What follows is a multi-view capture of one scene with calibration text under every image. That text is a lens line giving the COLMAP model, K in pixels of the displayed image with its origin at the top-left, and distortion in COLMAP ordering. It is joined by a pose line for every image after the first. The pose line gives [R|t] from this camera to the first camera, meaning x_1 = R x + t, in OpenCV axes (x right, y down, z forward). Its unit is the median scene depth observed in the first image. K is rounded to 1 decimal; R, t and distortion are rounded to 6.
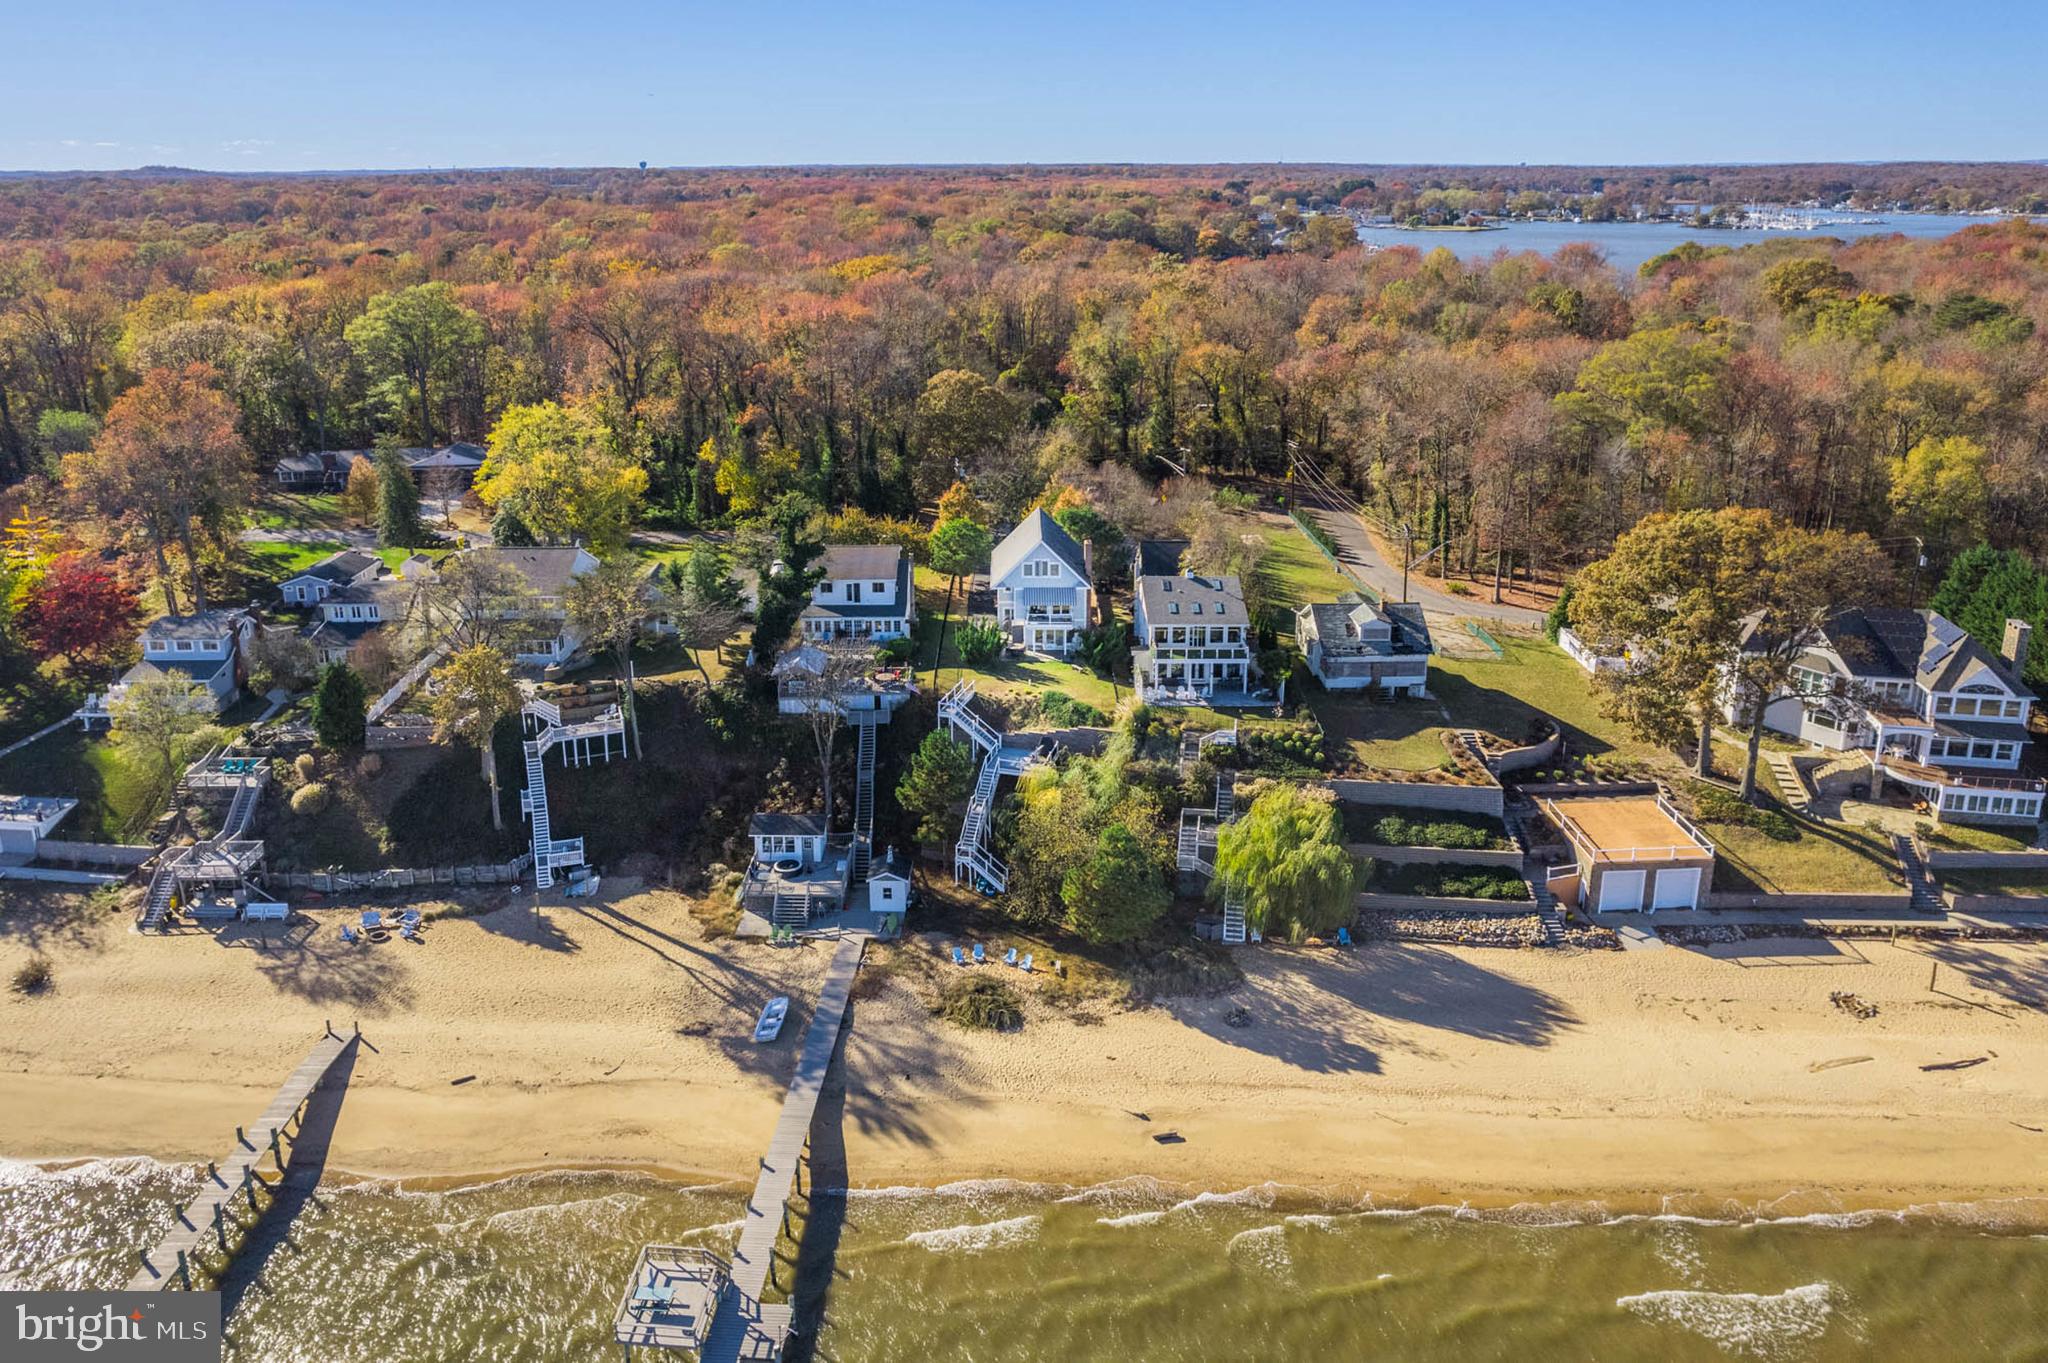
lens RADIAL K [[1385.0, 0, 991.7], [0, 1385.0, 542.6], [0, 0, 1]] dist [-0.061684, 0.057535]
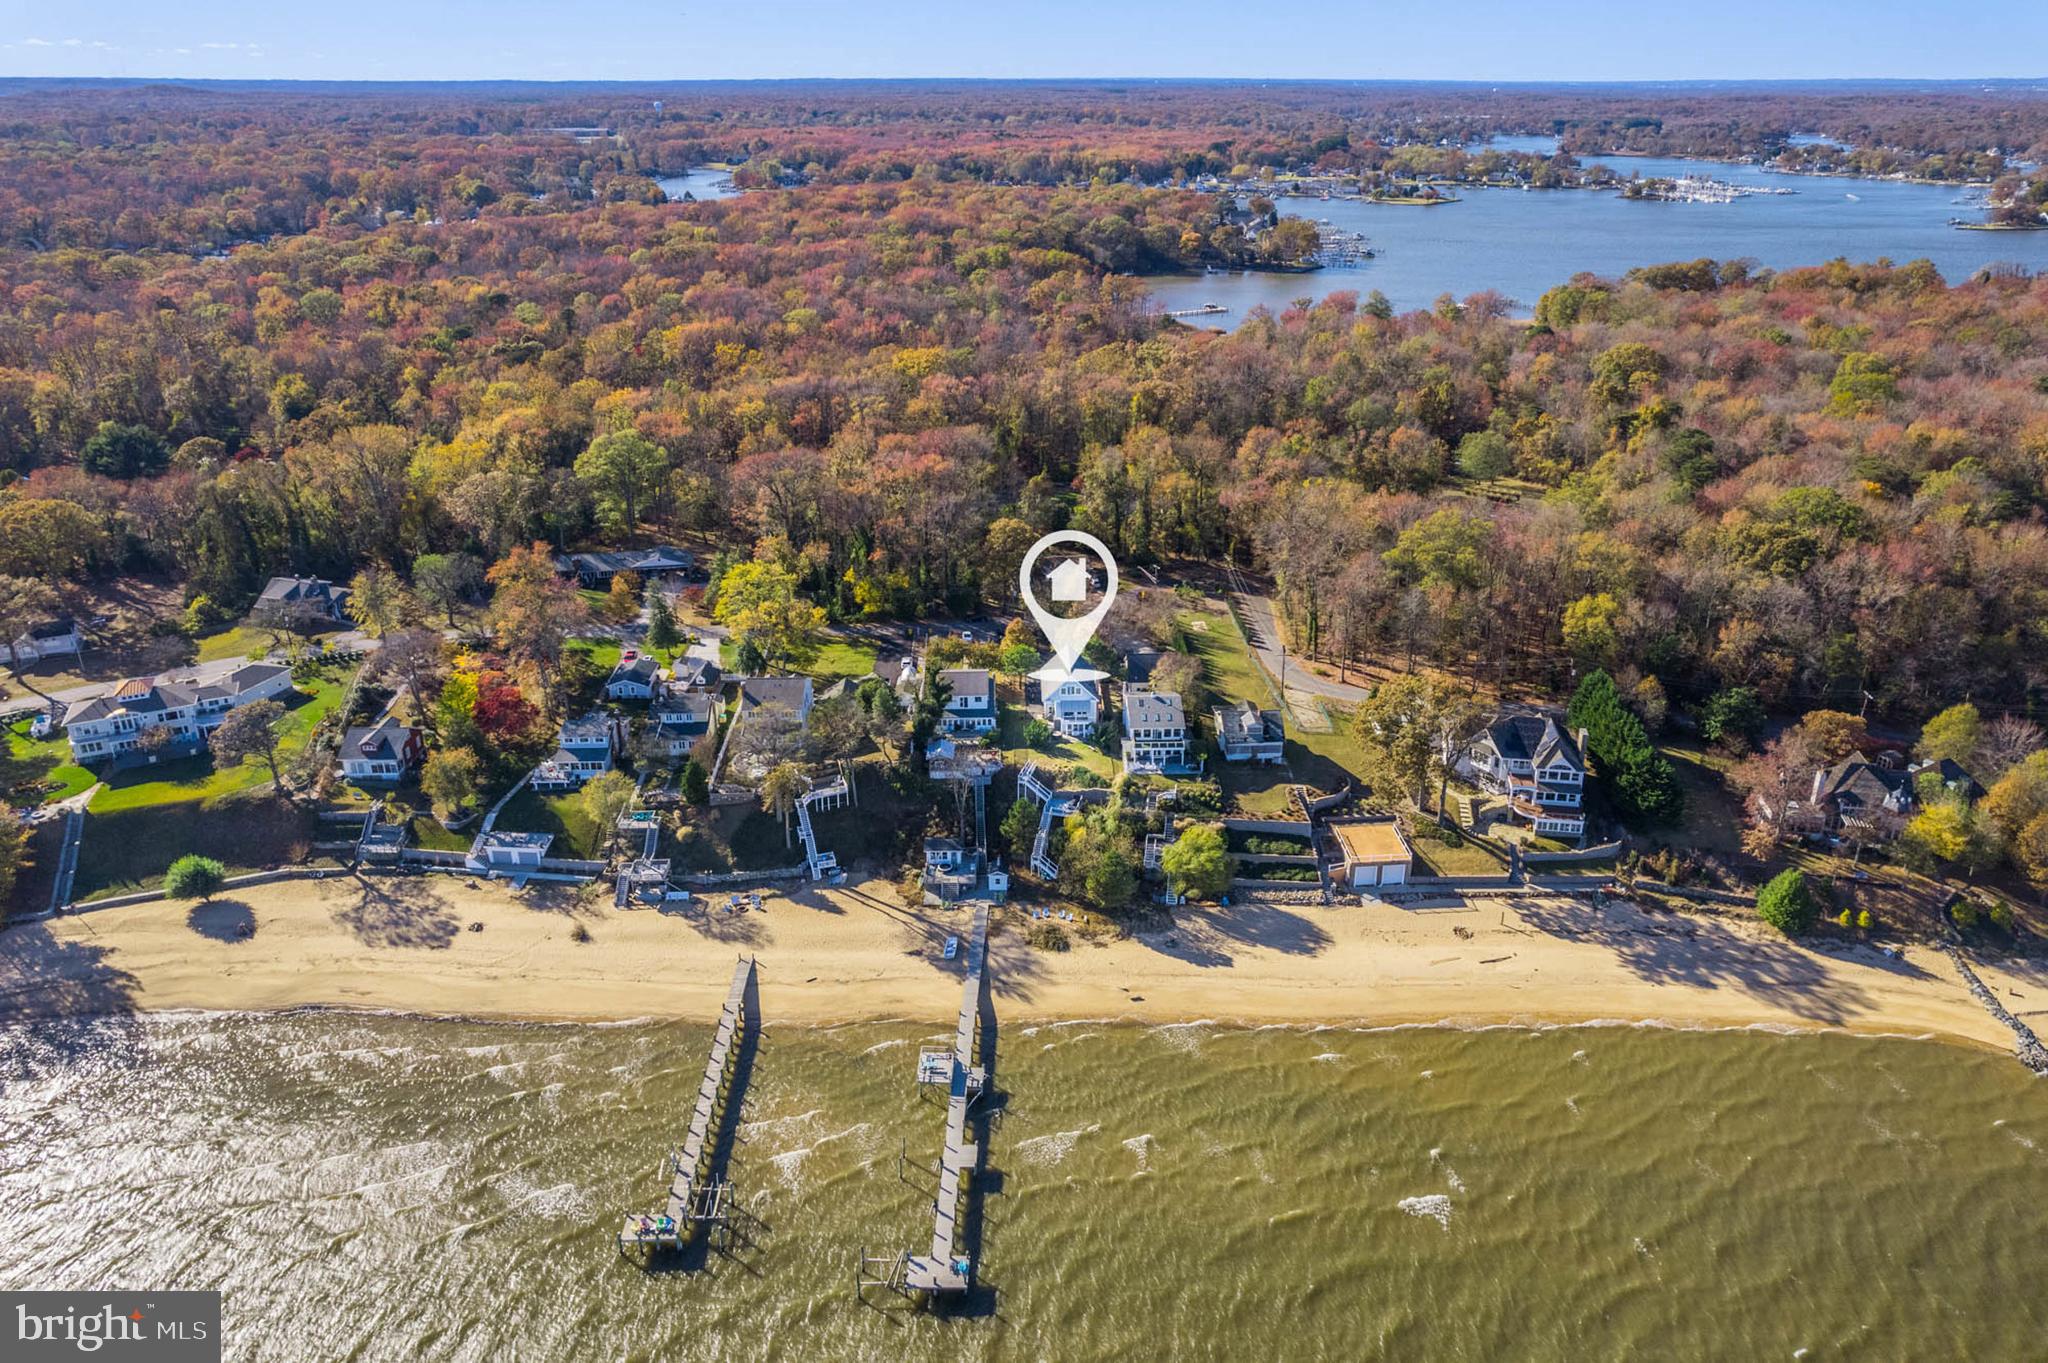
lens RADIAL K [[1367.0, 0, 1018.9], [0, 1367.0, 569.0], [0, 0, 1]] dist [-0.052632, 0.056381]
pose [[0.999676, -0.011862, 0.022530, -0.080819], [0.009382, 0.994197, 0.107169, -0.383508], [-0.023670, -0.106923, 0.993986, -0.859165]]
